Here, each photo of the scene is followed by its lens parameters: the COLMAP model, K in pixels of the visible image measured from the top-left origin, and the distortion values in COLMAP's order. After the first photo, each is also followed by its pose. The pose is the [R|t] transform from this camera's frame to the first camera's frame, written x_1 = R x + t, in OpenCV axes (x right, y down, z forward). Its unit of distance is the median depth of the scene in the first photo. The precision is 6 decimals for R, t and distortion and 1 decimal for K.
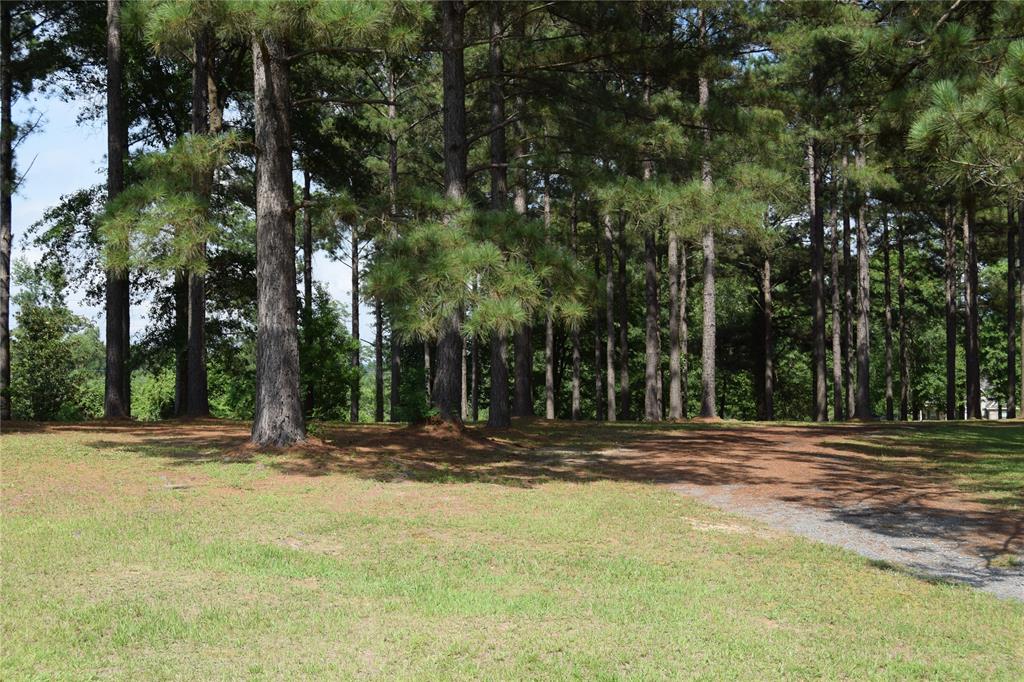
lens RADIAL K [[1270.6, 0, 511.6], [0, 1270.6, 338.1], [0, 0, 1]] dist [-0.056568, 0.000000]
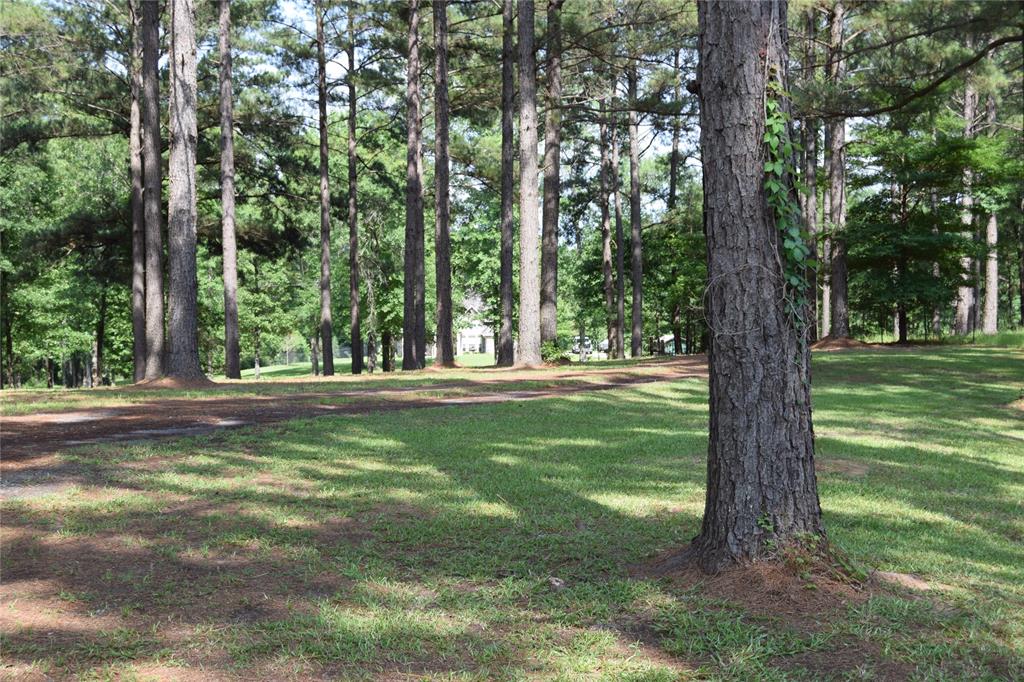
lens RADIAL K [[1499.5, 0, 511.8], [0, 1499.5, 340.0], [0, 0, 1]] dist [-0.010136, 0.000000]
pose [[0.930545, -0.014621, 0.365886, 0.093228], [-0.006662, 0.998361, 0.056840, 0.009674], [-0.366117, -0.055330, 0.928922, 0.224659]]
